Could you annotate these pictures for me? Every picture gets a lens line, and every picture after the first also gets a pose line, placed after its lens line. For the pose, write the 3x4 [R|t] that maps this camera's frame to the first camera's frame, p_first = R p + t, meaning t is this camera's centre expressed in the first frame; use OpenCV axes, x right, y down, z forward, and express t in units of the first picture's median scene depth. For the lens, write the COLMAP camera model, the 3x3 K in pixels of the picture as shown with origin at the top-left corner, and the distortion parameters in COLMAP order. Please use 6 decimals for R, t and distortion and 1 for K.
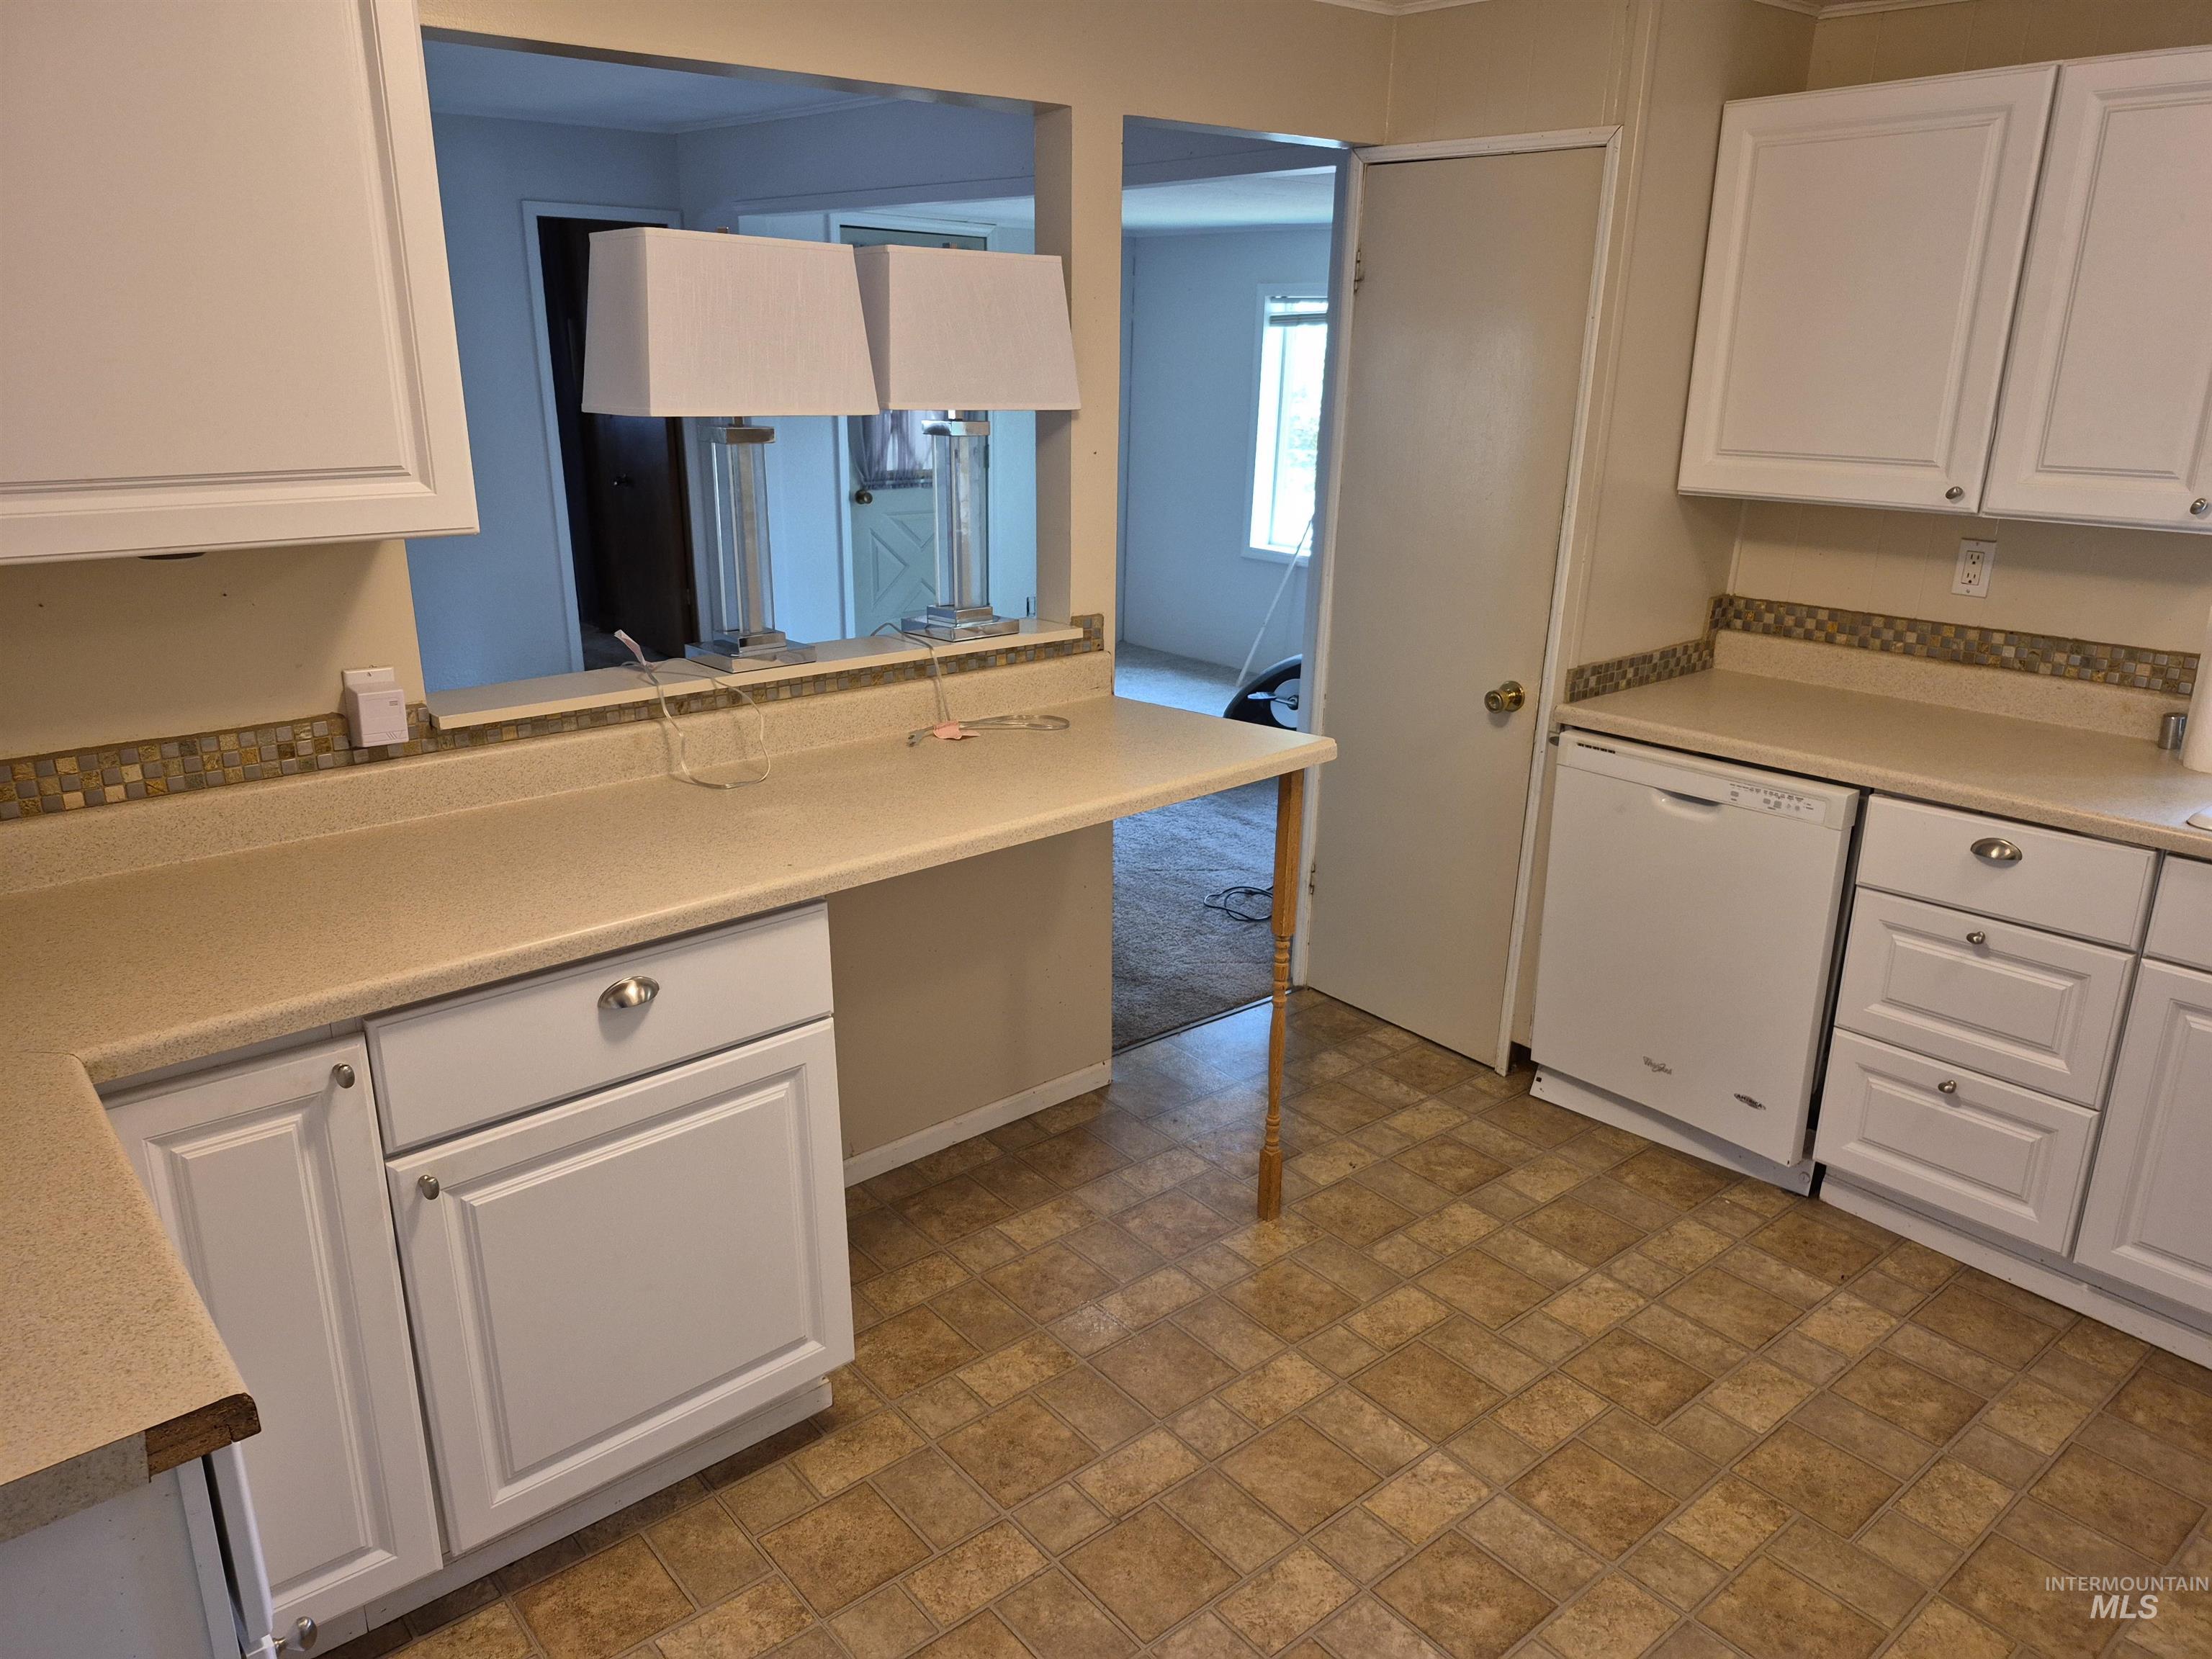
lens RADIAL K [[1567.6, 0, 1101.1], [0, 1567.6, 846.7], [0, 0, 1]] dist [0.120737, -0.123953]
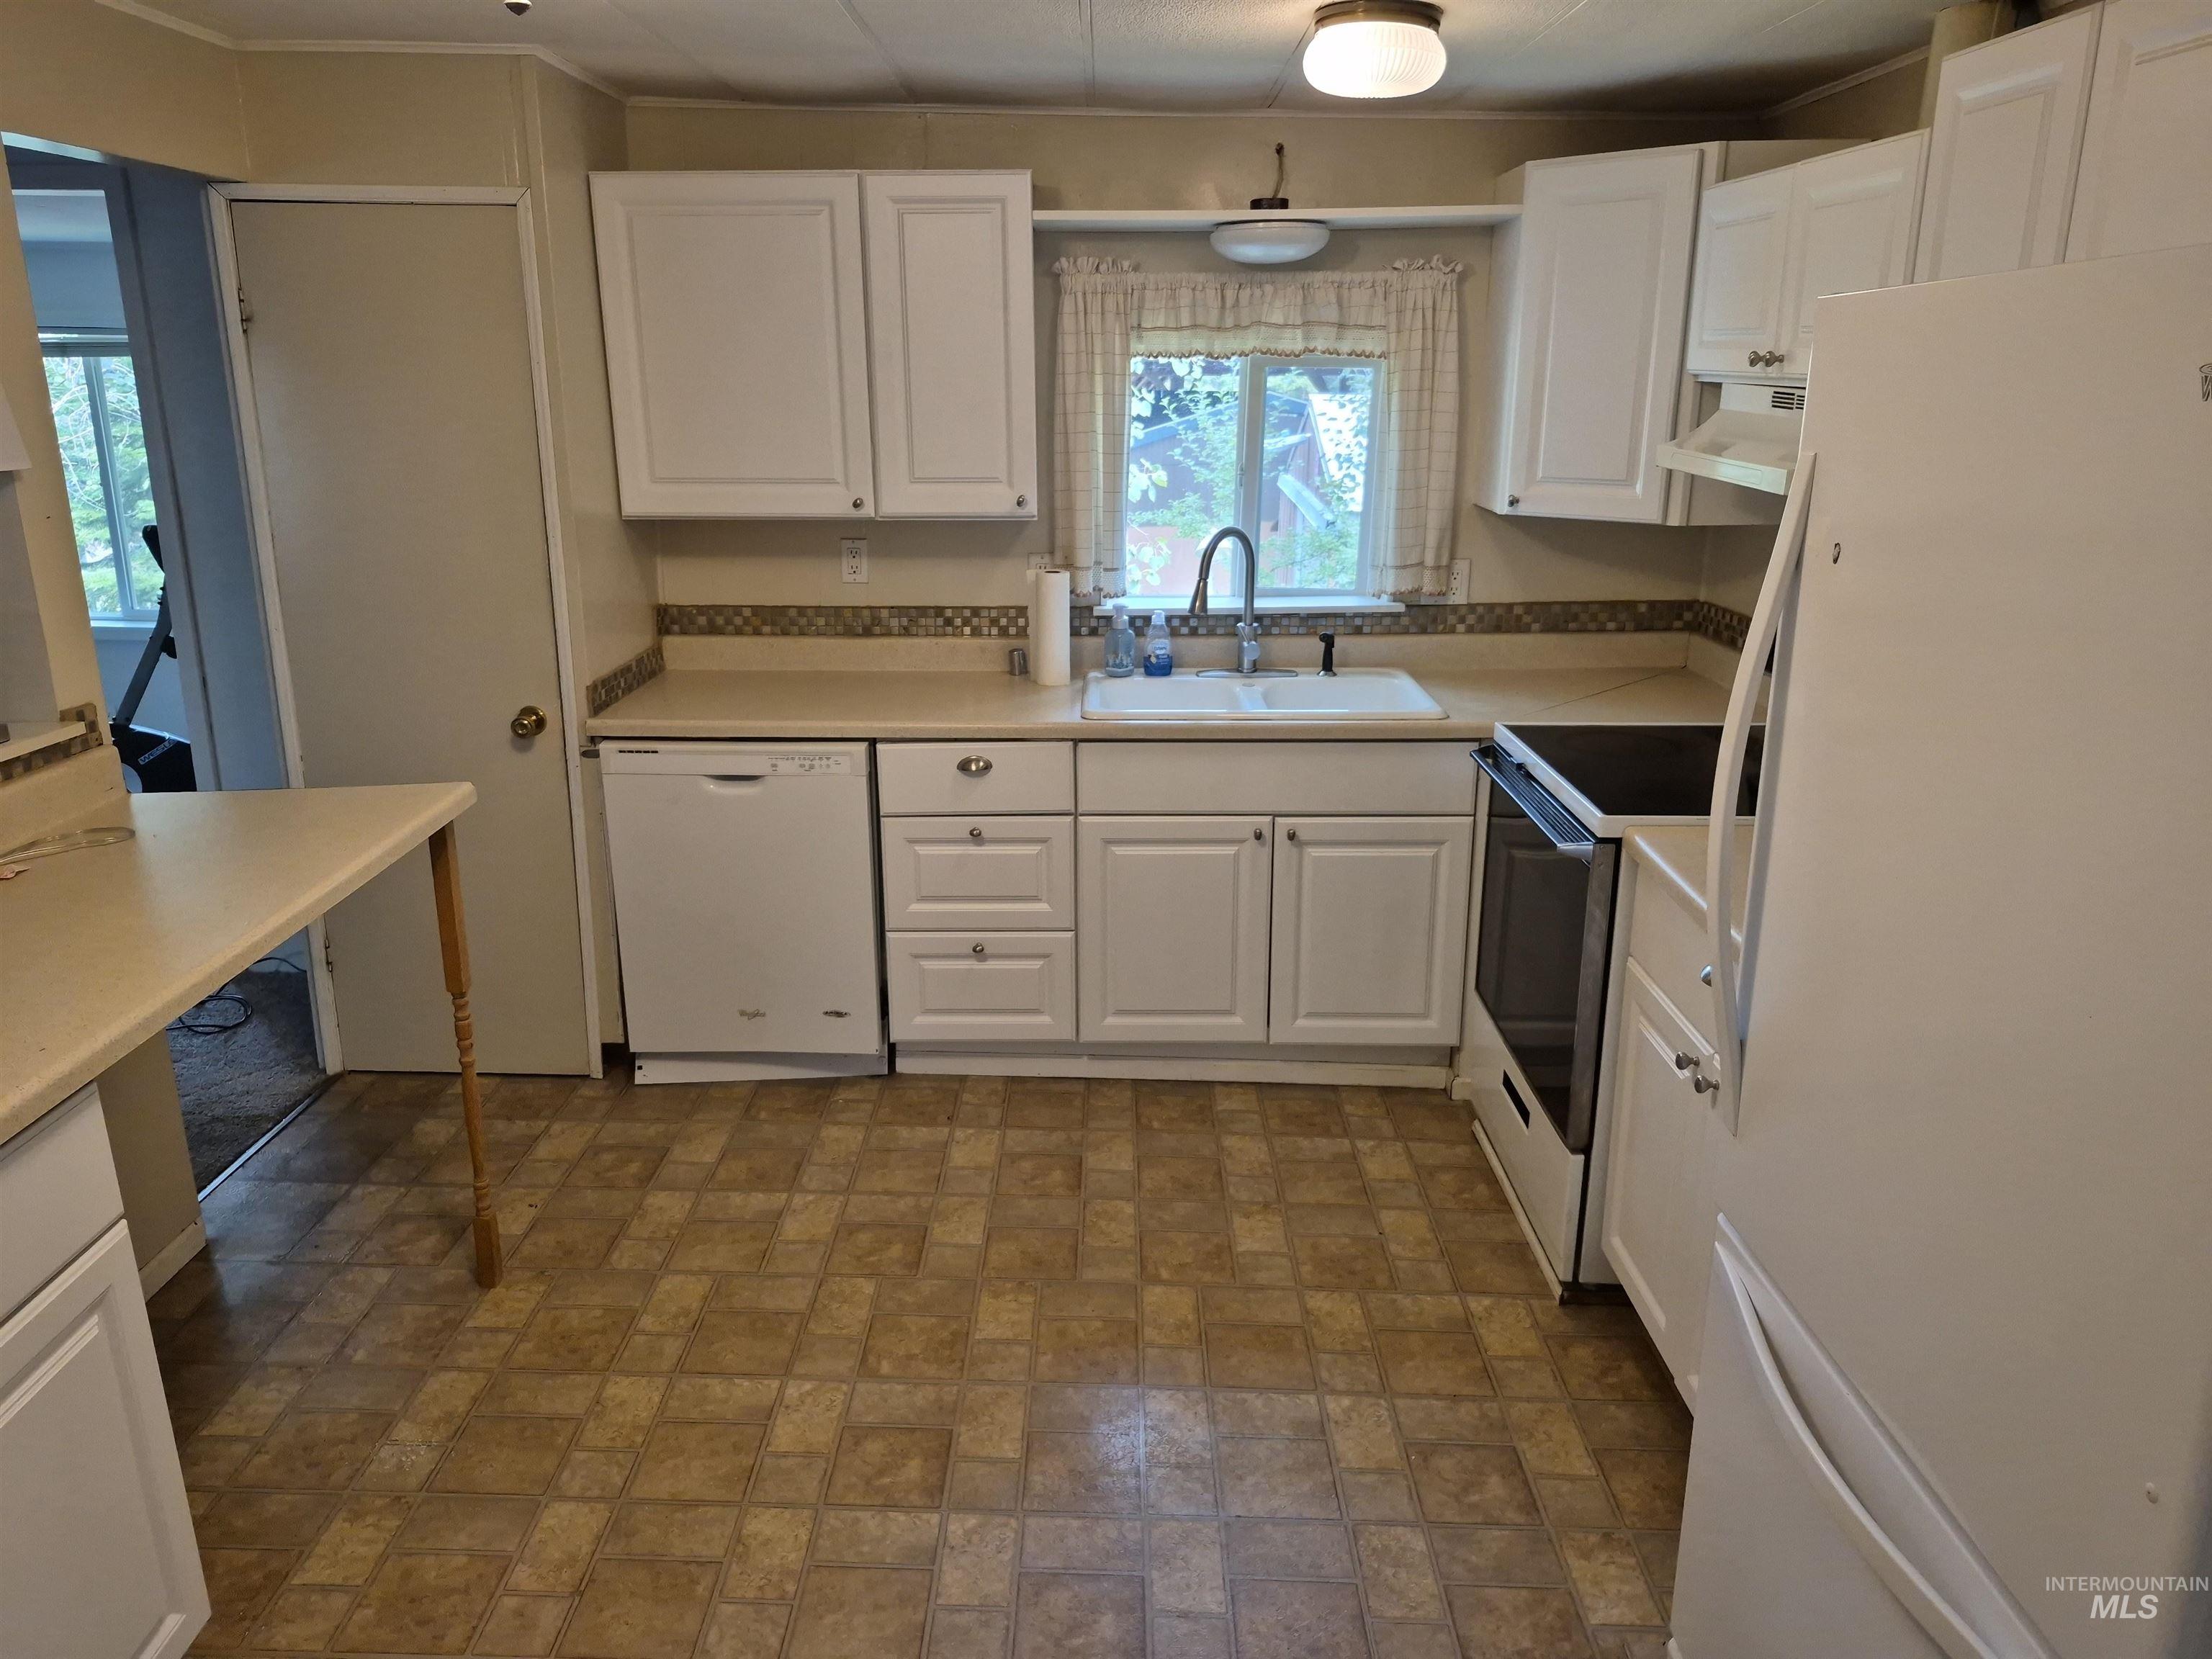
lens RADIAL K [[1534.0, 0, 1105.7], [0, 1534.0, 821.6], [0, 0, 1]] dist [0.113895, -0.113956]
pose [[0.664673, -0.222343, 0.713284, -0.268284], [0.240632, 0.967529, 0.077363, -0.022560], [-0.707323, 0.120218, 0.696593, 0.035738]]
